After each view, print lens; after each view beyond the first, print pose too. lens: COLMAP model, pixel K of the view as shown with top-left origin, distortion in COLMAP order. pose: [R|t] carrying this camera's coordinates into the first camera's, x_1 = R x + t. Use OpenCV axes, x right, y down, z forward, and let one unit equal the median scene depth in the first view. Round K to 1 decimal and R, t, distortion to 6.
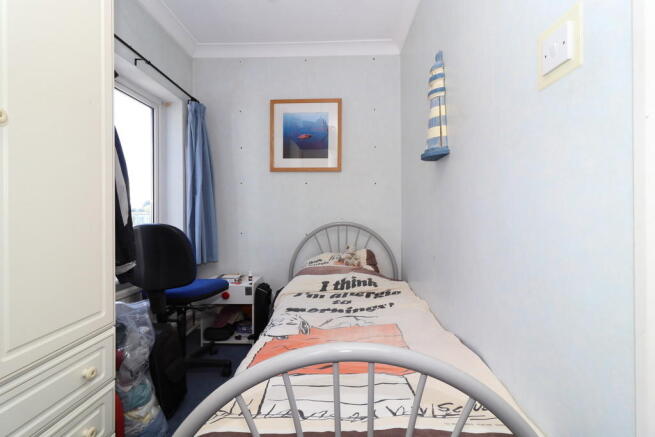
lens RADIAL K [[300.3, 0, 327.8], [0, 300.3, 216.8], [0, 0, 1]] dist [0.000266, -0.002705]
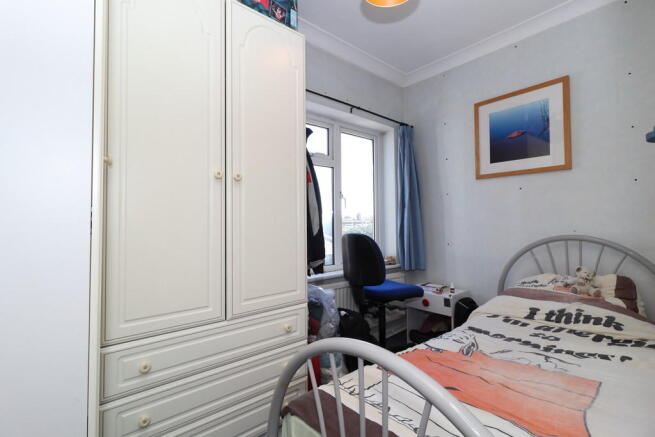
lens RADIAL K [[300.3, 0, 326.6], [0, 300.3, 217.8], [0, 0, 1]] dist [0.000266, -0.002705]
pose [[0.672577, -0.019175, -0.739778, 0.201893], [-0.001662, 0.999623, -0.027421, -0.005143], [0.740025, 0.019672, 0.672292, 0.029879]]
